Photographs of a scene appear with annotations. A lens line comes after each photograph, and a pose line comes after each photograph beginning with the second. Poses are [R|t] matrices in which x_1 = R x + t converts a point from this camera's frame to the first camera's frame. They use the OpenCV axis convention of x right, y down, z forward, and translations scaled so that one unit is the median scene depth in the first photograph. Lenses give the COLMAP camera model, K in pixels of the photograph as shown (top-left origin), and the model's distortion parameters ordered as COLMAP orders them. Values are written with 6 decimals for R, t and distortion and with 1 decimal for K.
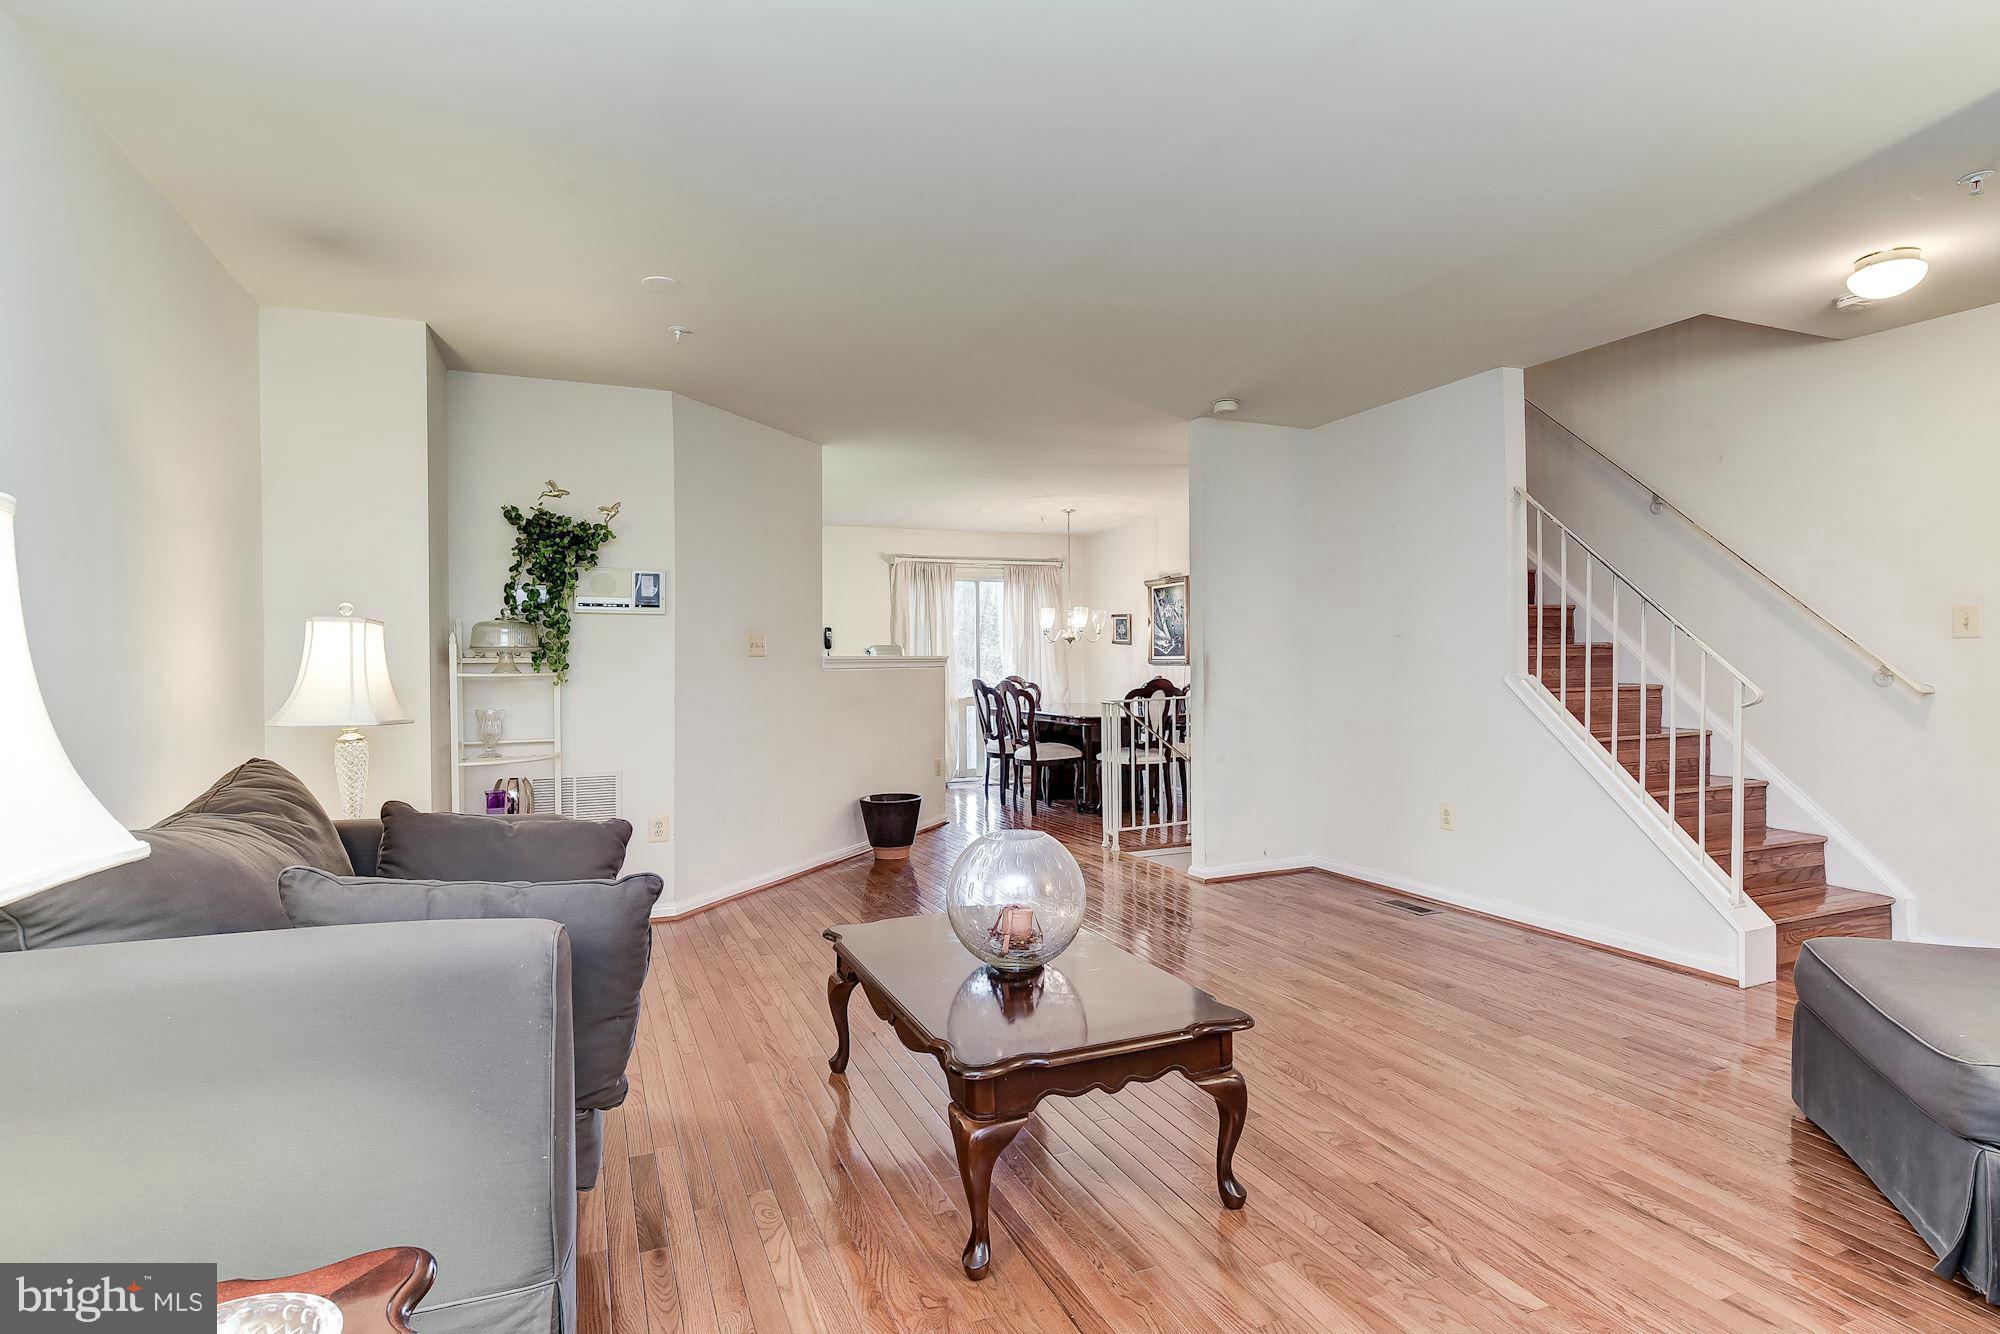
lens RADIAL K [[1008.3, 0, 1007.0], [0, 1008.3, 665.1], [0, 0, 1]] dist [-0.006375, 0.000275]
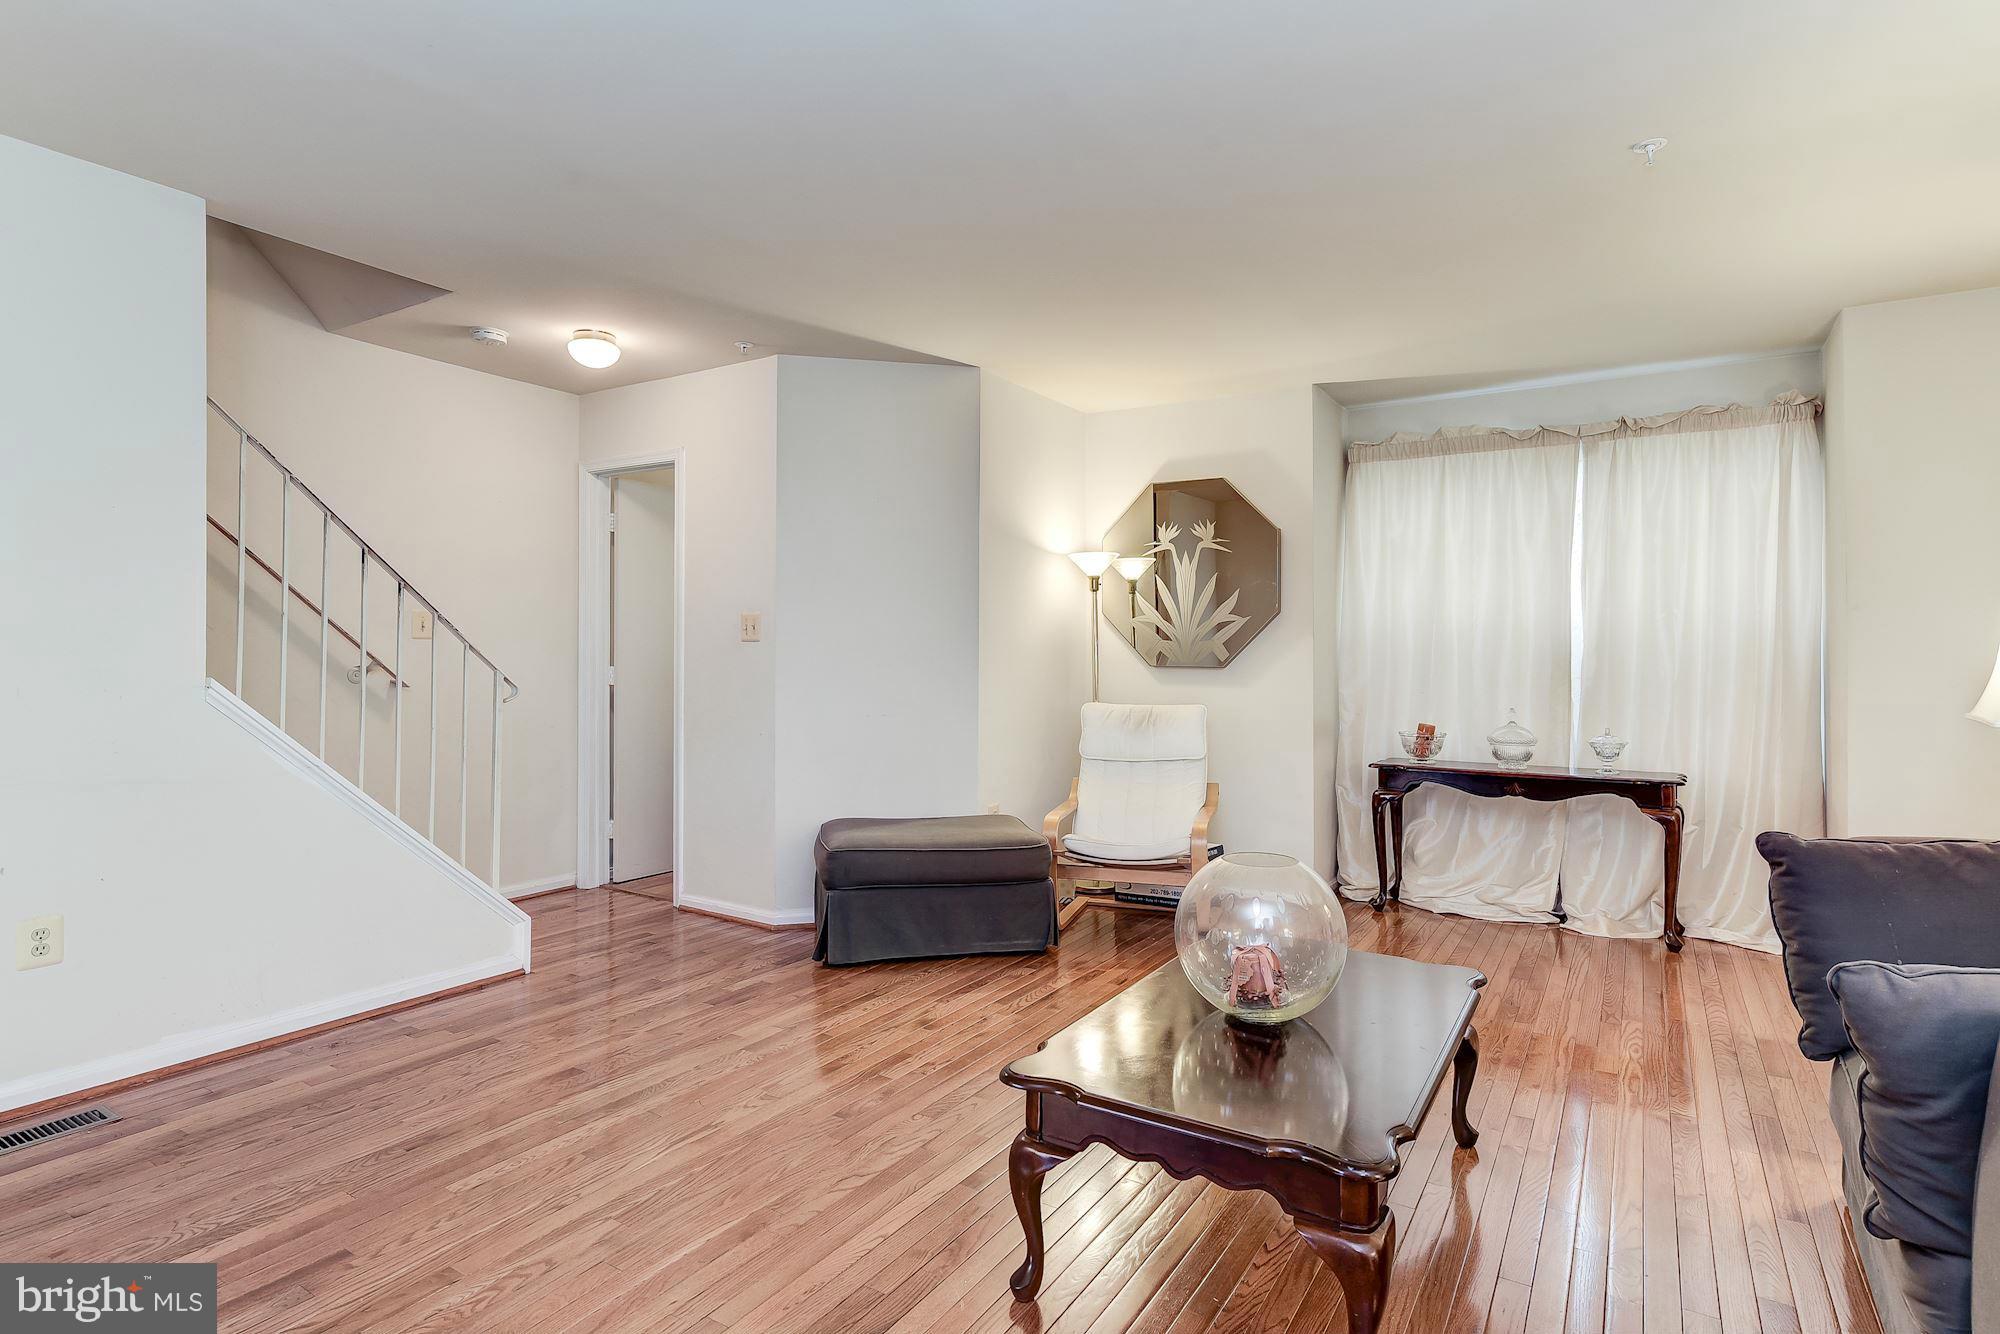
lens RADIAL K [[1008.3, 0, 1007.0], [0, 1008.3, 665.1], [0, 0, 1]] dist [-0.006375, 0.000275]
pose [[-0.564110, -0.000702, 0.825699, -0.191798], [0.001779, 0.999996, 0.002065, 0.001166], [-0.825698, 0.002633, -0.564107, 0.561200]]
